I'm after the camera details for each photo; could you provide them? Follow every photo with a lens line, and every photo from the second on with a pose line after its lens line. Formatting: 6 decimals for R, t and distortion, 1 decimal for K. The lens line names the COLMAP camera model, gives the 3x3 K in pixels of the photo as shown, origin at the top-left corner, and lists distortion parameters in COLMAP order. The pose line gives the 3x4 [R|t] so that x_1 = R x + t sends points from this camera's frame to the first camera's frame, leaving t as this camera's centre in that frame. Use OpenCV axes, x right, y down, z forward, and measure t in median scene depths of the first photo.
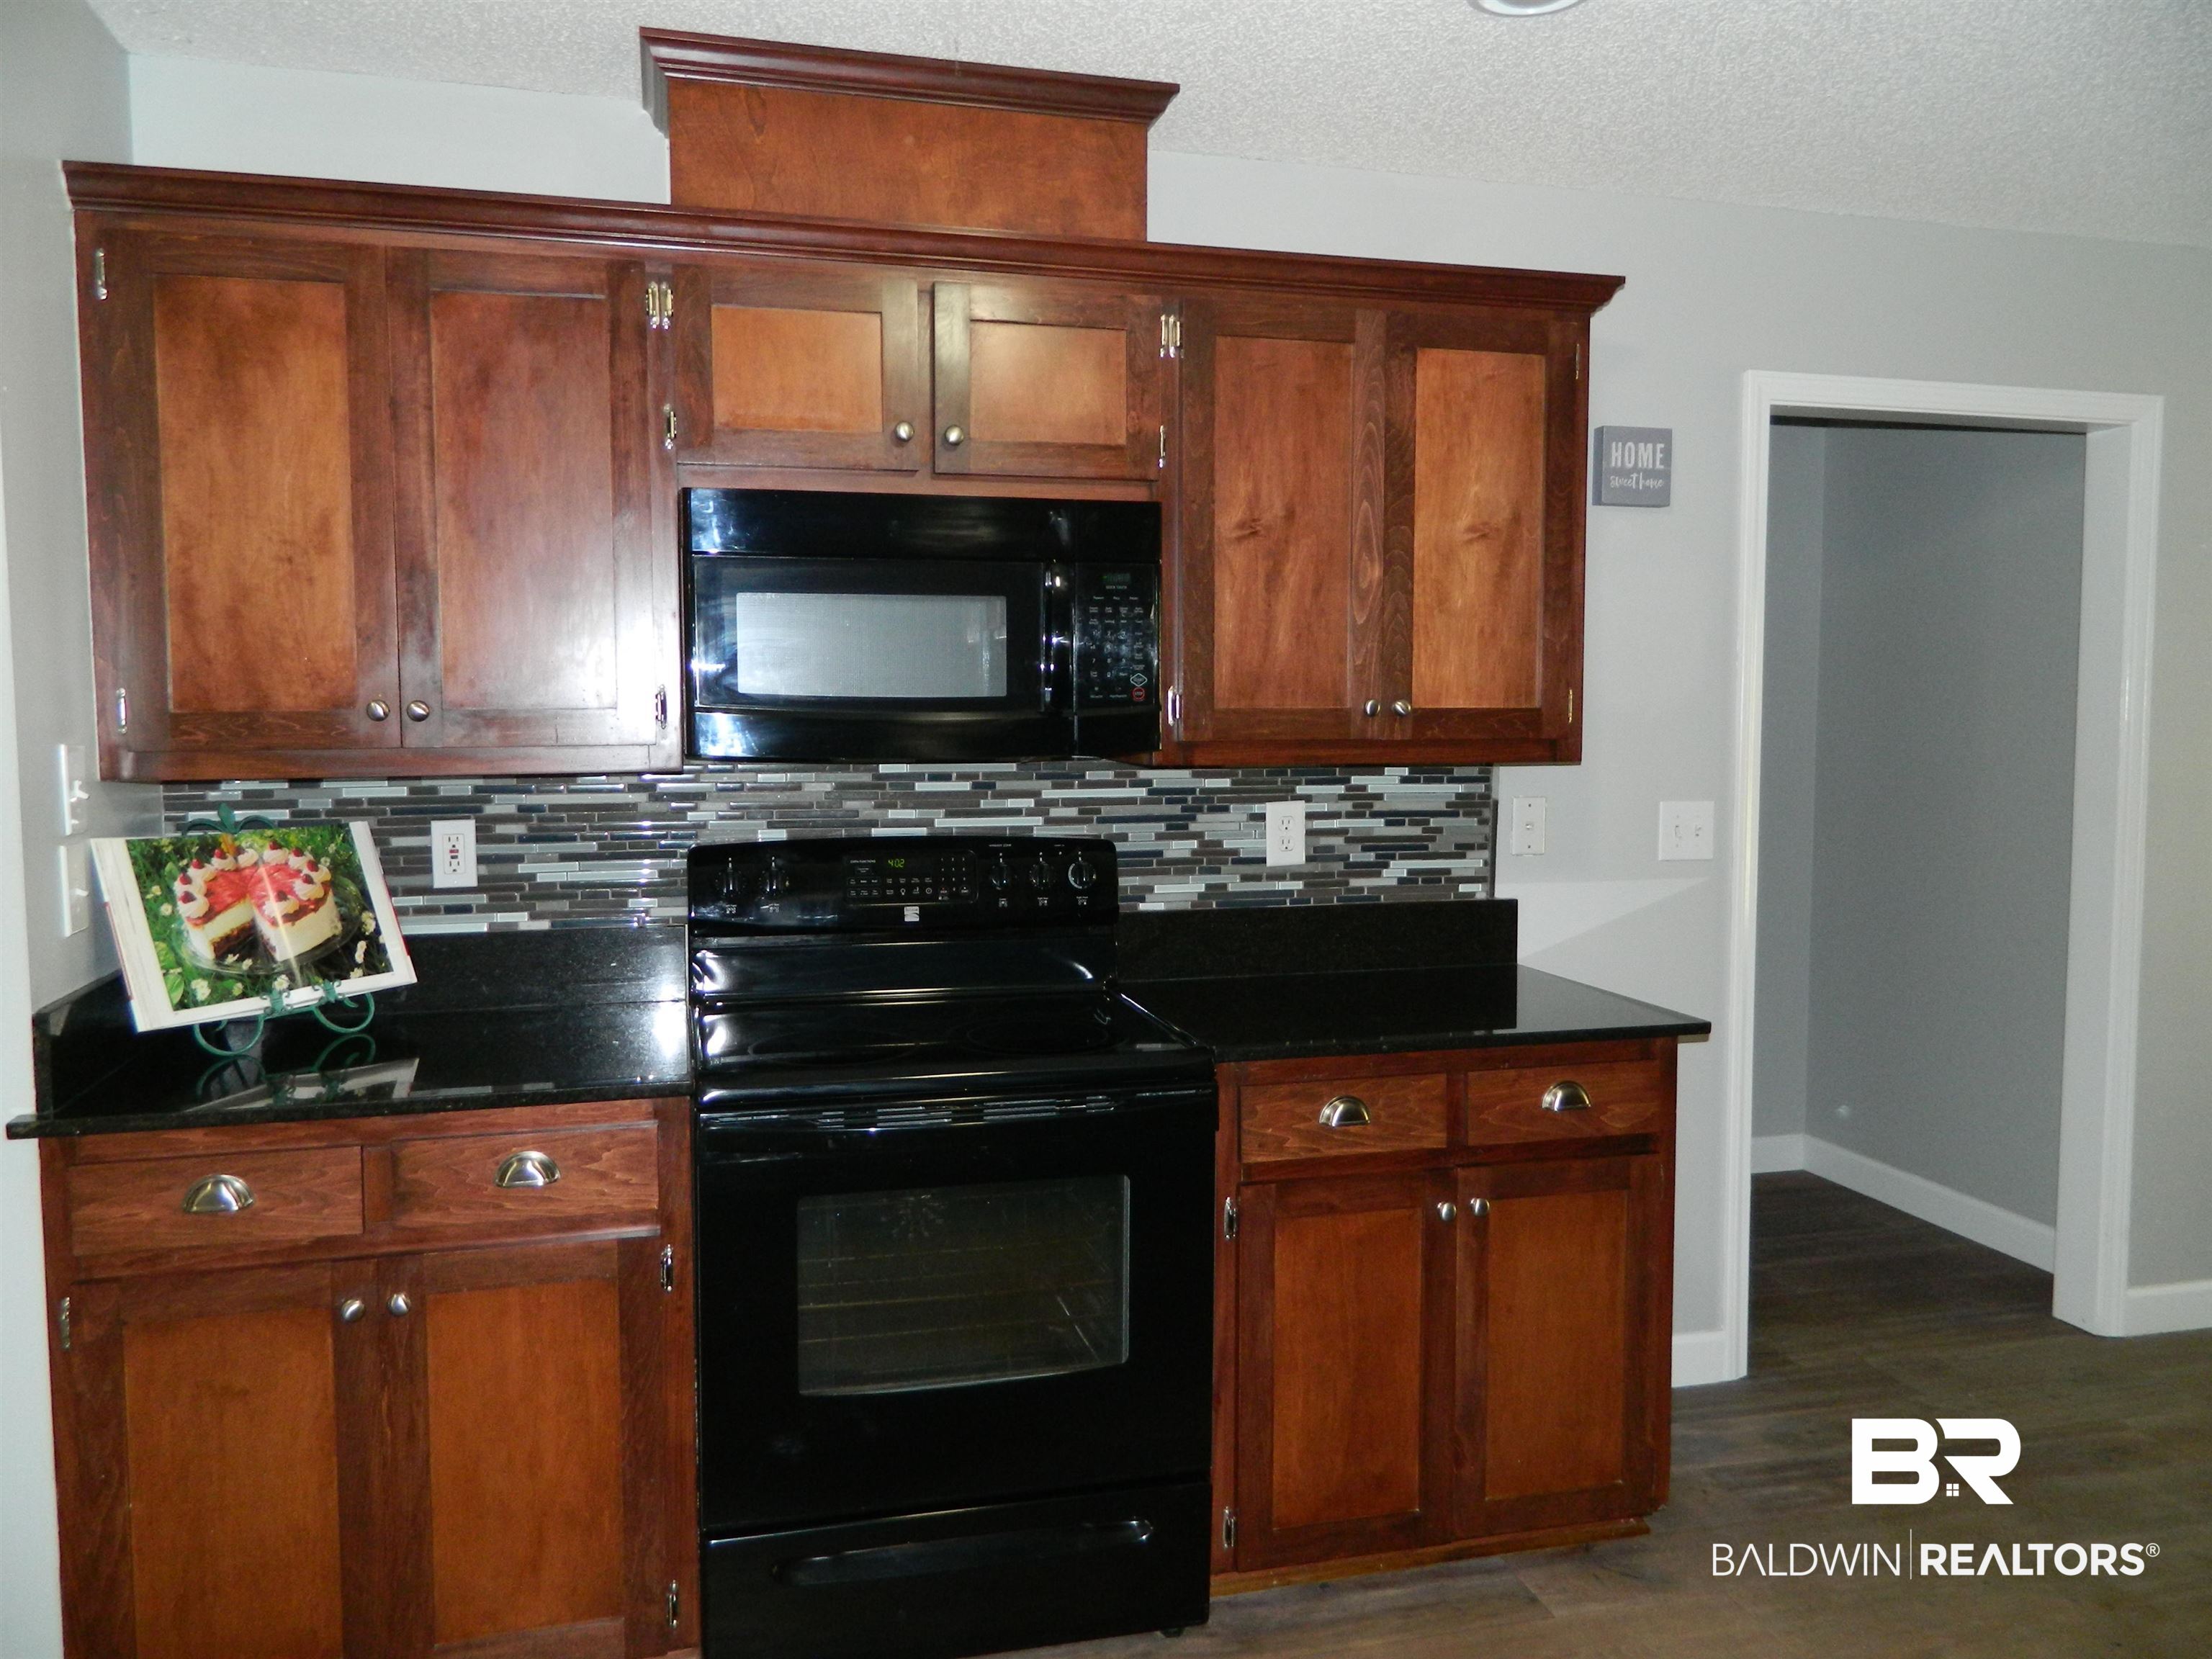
lens RADIAL K [[1642.2, 0, 1099.1], [0, 1642.2, 798.1], [0, 0, 1]] dist [0.047480, -0.082837]
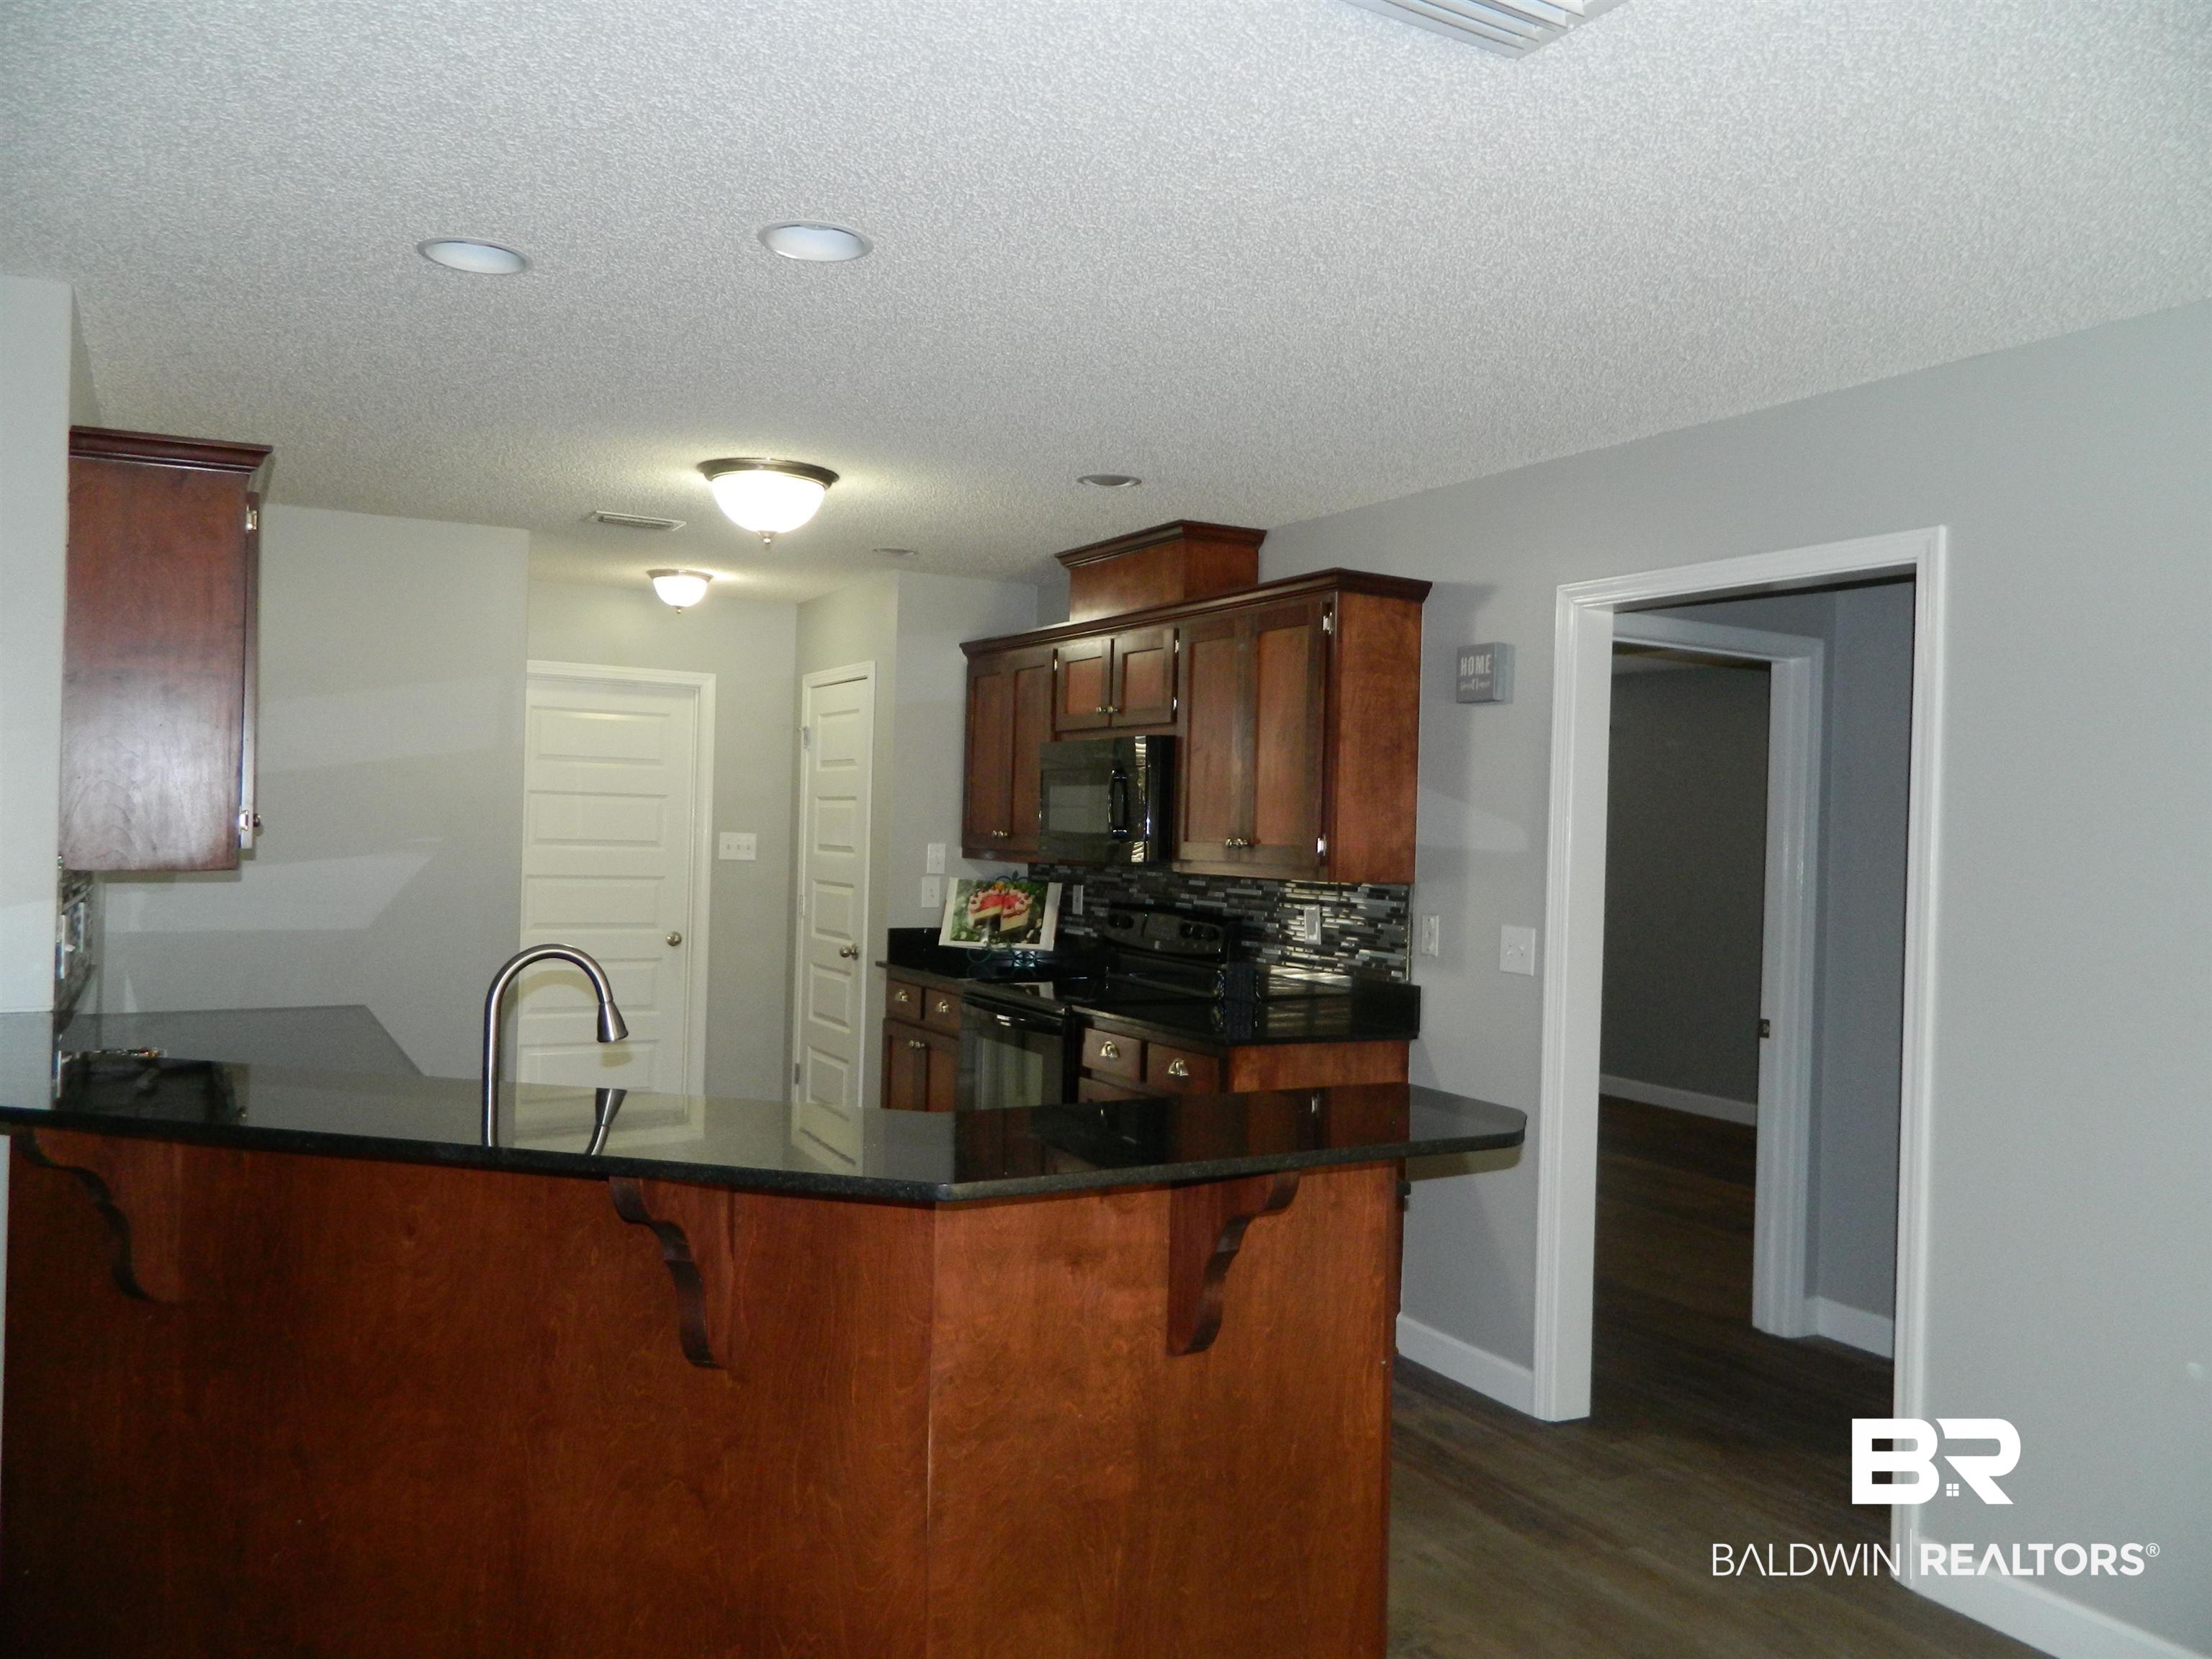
lens RADIAL K [[1642.2, 0, 1099.1], [0, 1642.2, 798.1], [0, 0, 1]] dist [0.047480, -0.082837]
pose [[0.242930, -0.012258, -0.969966, 1.694497], [-0.085077, 0.995798, -0.033893, -0.030060], [0.966306, 0.090756, 0.240866, 0.421290]]
